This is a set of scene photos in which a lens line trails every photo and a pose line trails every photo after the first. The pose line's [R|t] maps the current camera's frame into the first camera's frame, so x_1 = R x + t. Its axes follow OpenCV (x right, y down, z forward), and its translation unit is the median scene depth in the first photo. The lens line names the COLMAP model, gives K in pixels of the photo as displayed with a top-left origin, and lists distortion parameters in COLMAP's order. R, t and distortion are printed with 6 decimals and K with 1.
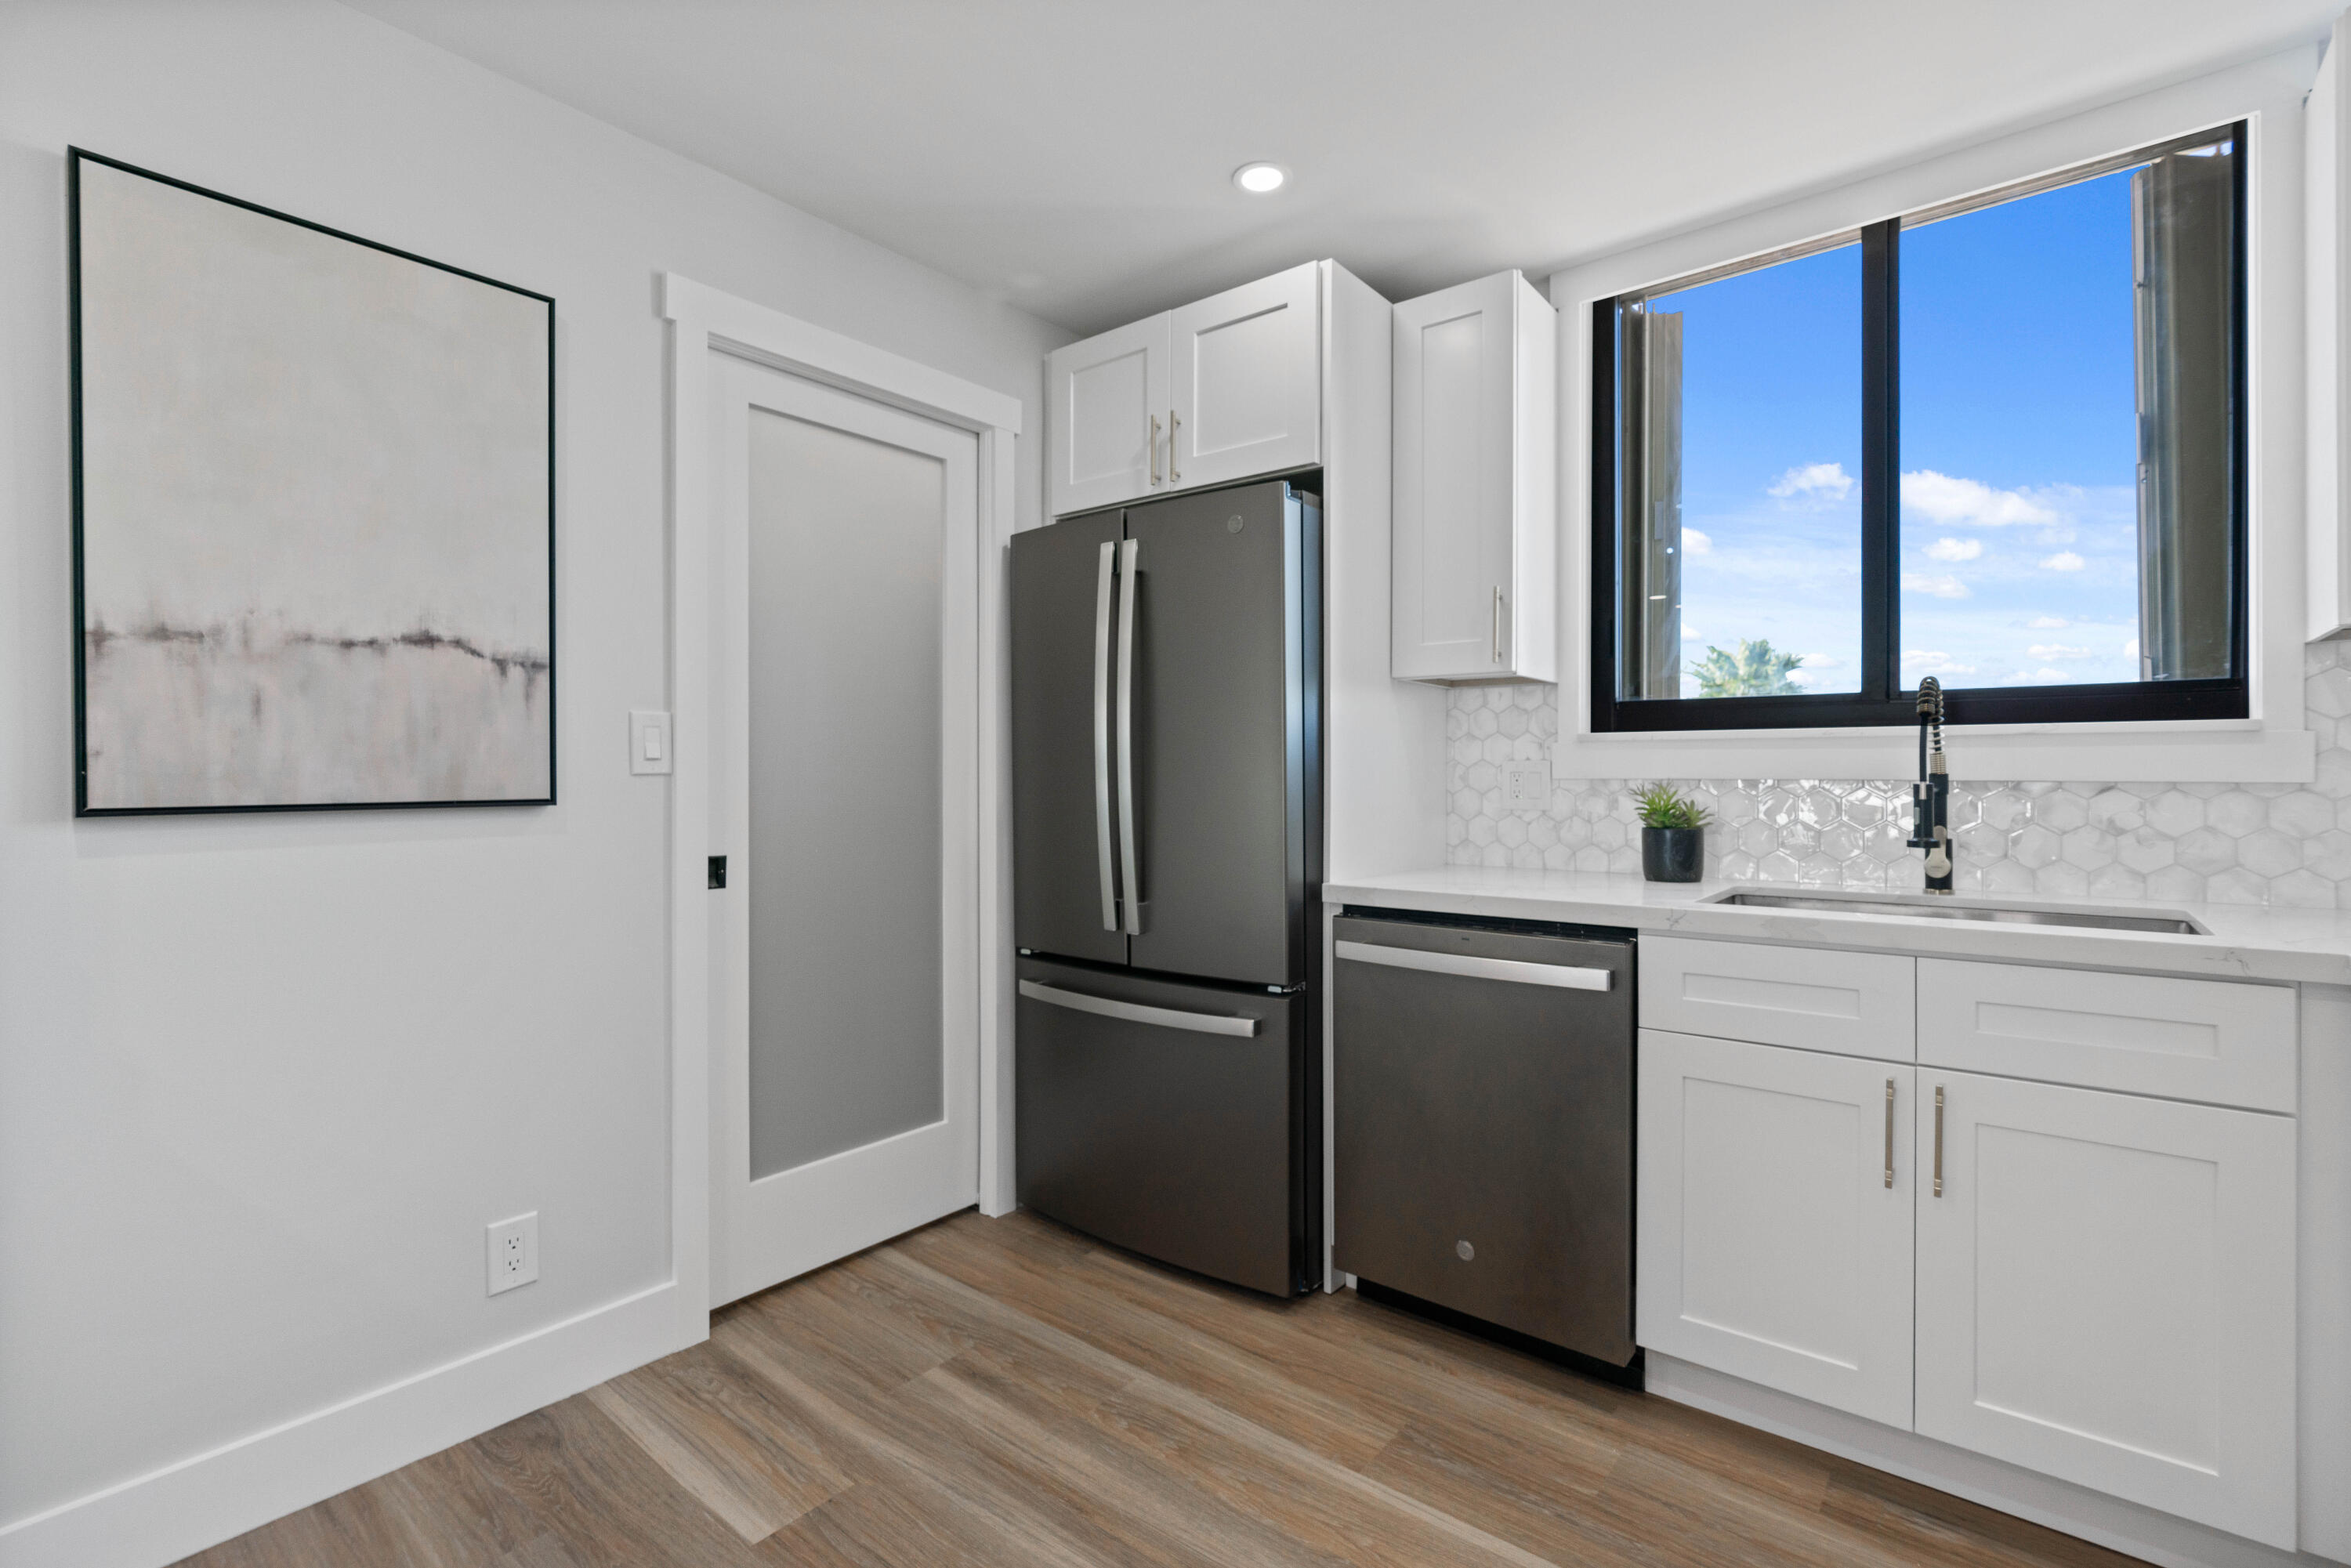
lens RADIAL K [[1057.3, 0, 1179.0], [0, 1057.3, 779.6], [0, 0, 1]] dist [-0.014046, 0.006321]
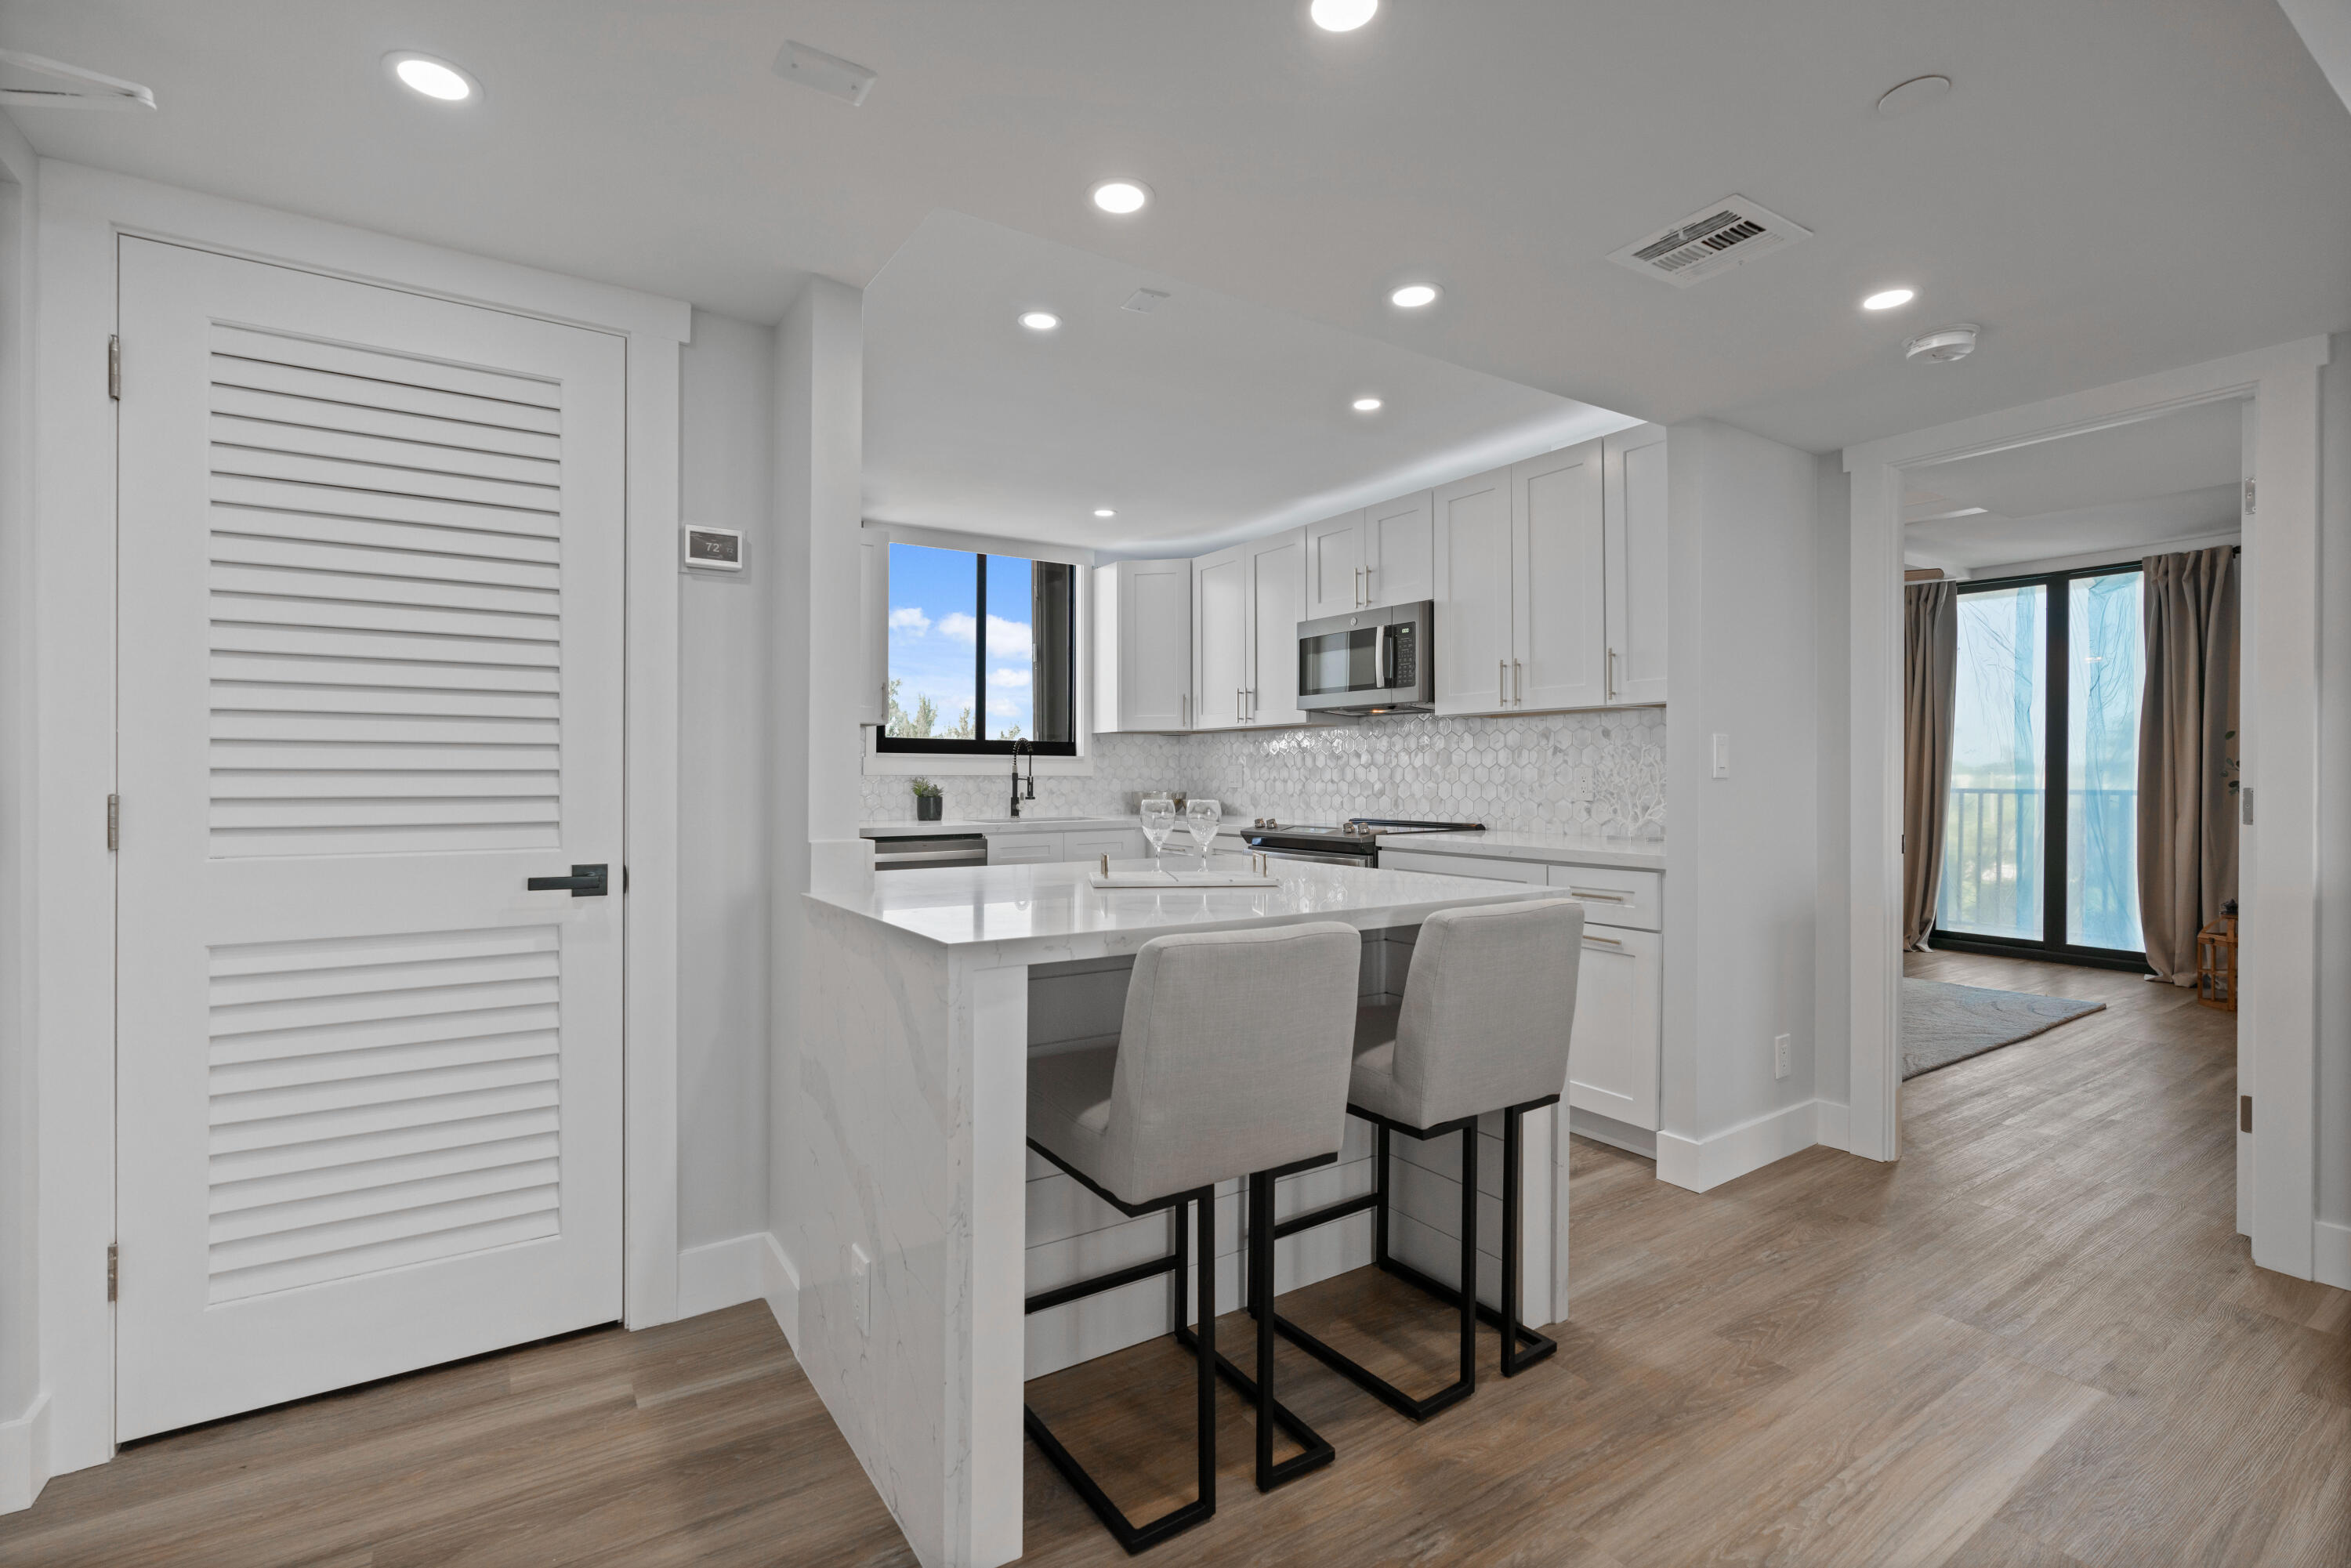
lens RADIAL K [[1057.3, 0, 1163.7], [0, 1057.3, 778.8], [0, 0, 1]] dist [-0.014046, 0.006321]
pose [[0.299635, -0.004320, 0.954044, -1.745949], [-0.000393, 0.999989, 0.004652, -0.003777], [-0.954054, -0.001769, 0.299630, -0.175260]]
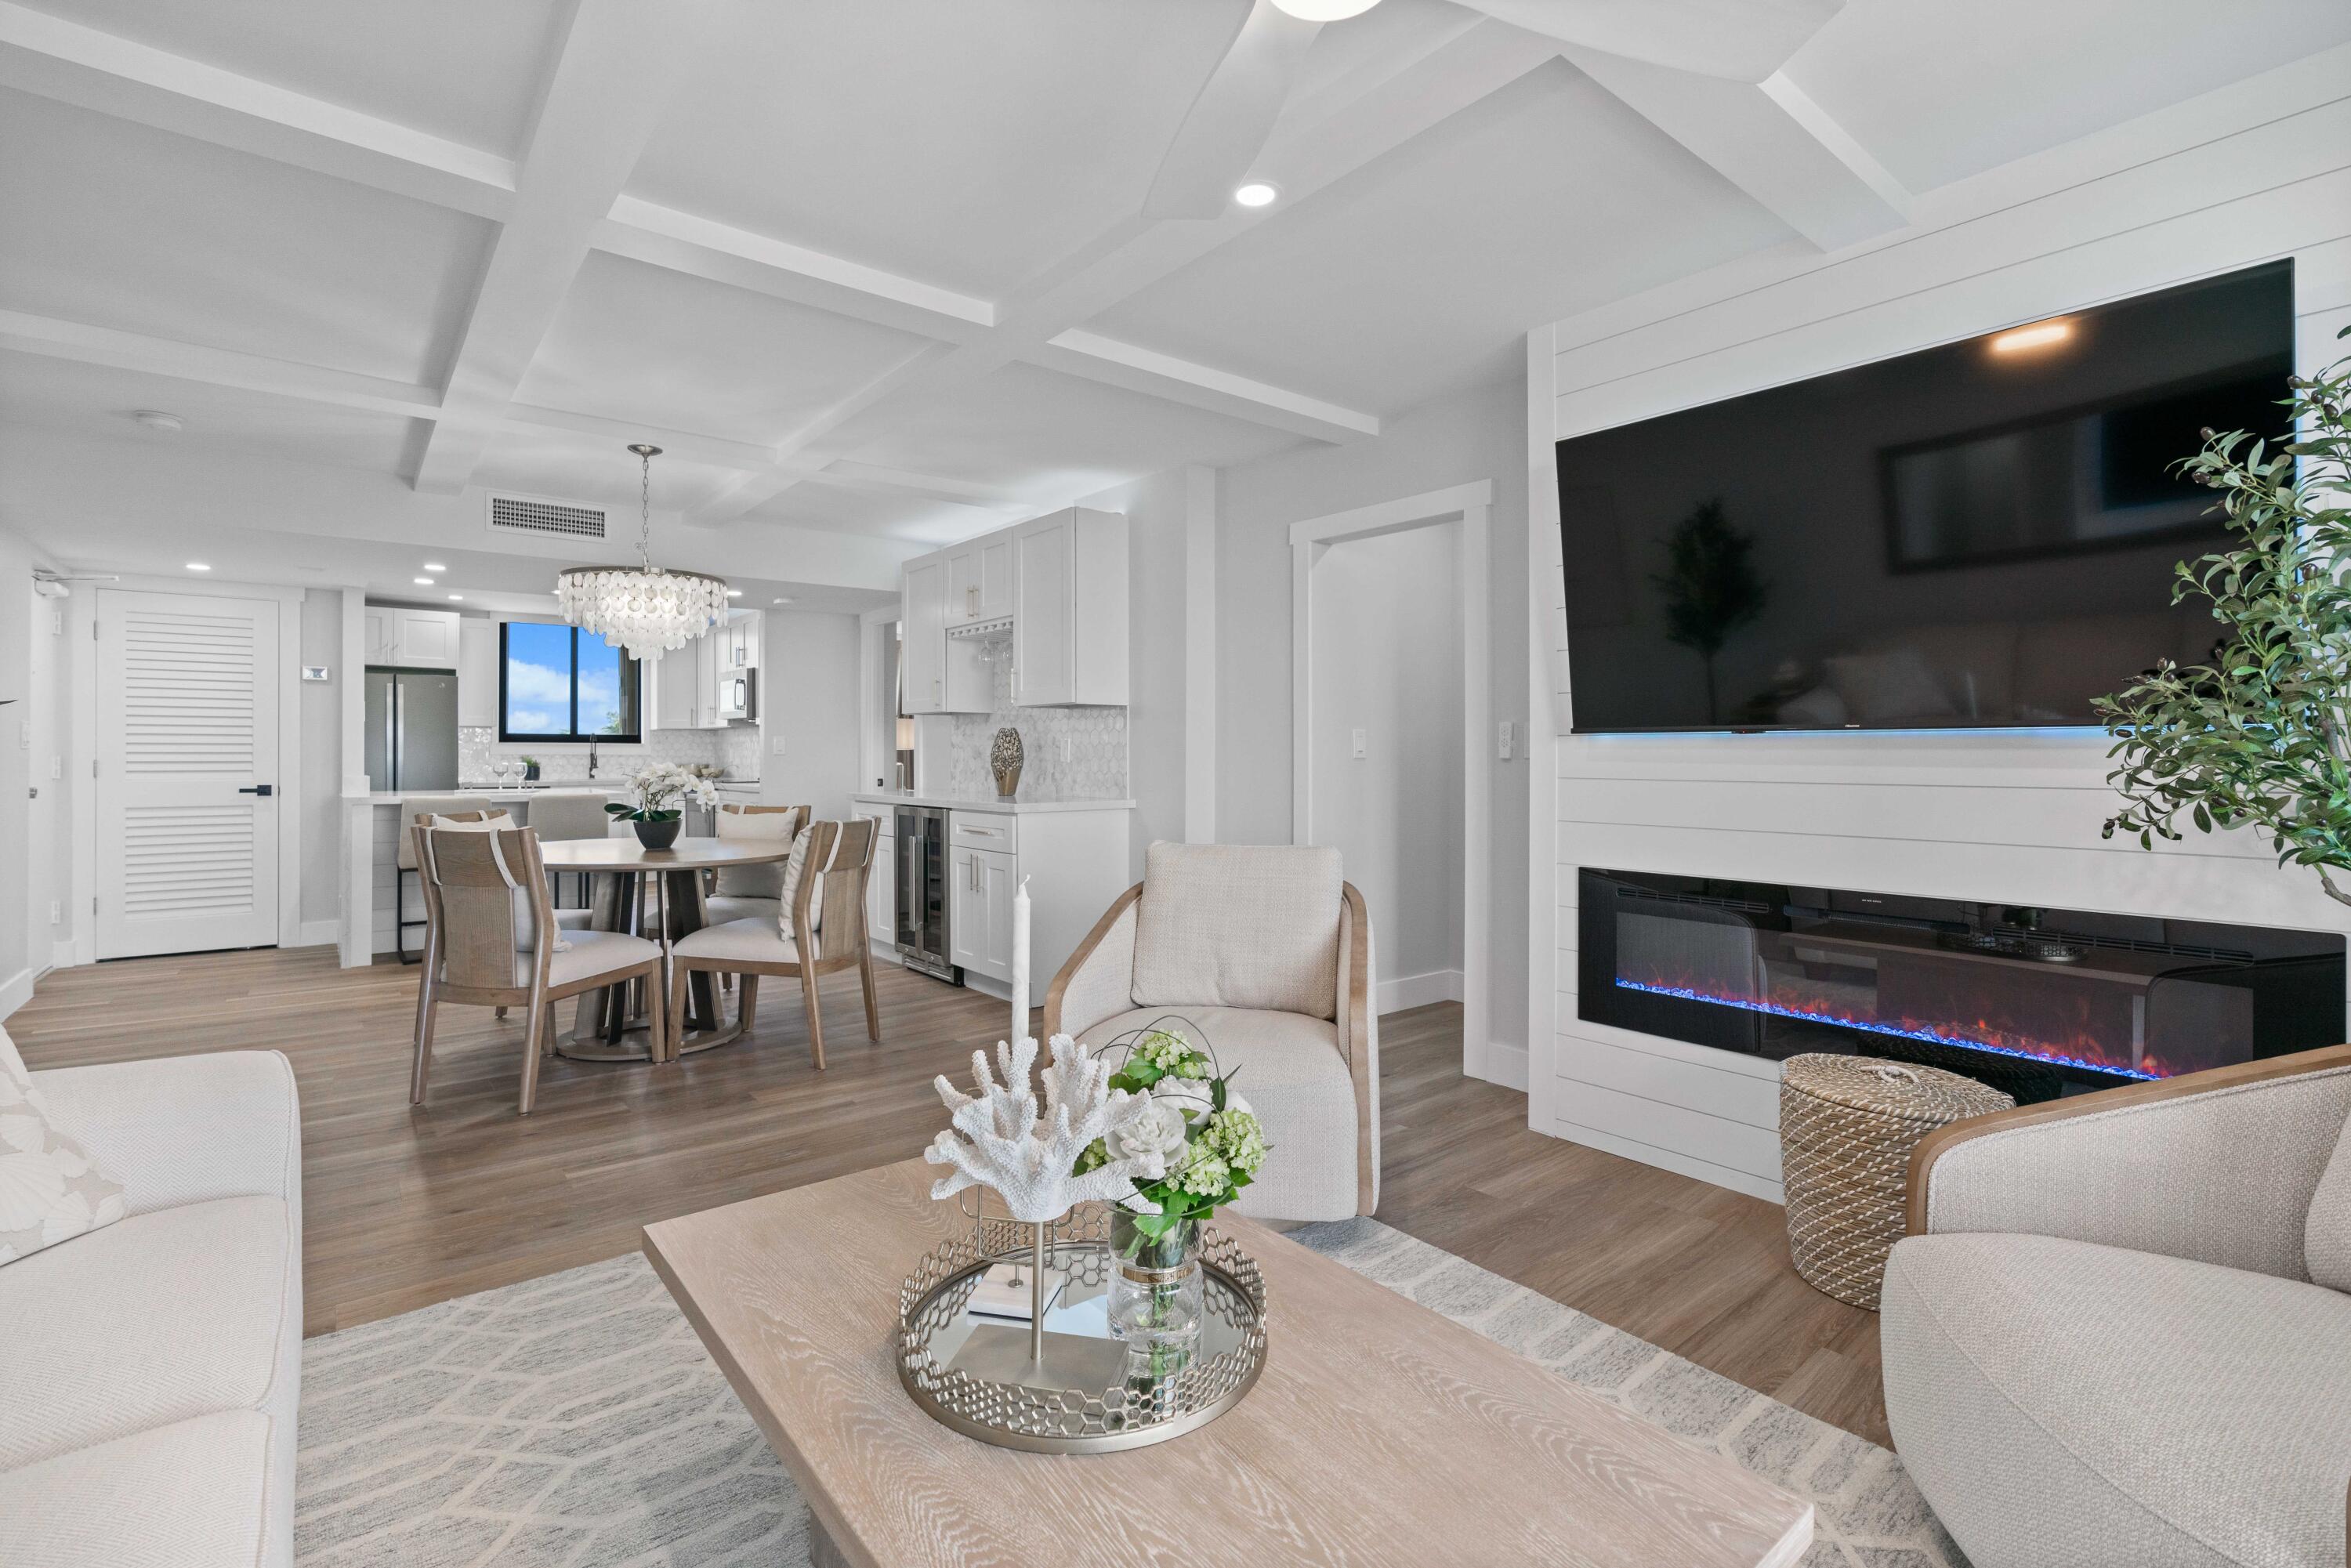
lens RADIAL K [[1057.3, 0, 1175.6], [0, 1057.3, 752.5], [0, 0, 1]] dist [-0.014046, 0.006321]
pose [[0.198361, 0.001040, 0.980128, -3.352152], [0.001824, 0.999997, -0.001430, 0.001311], [-0.980127, 0.002072, 0.198359, -2.472554]]
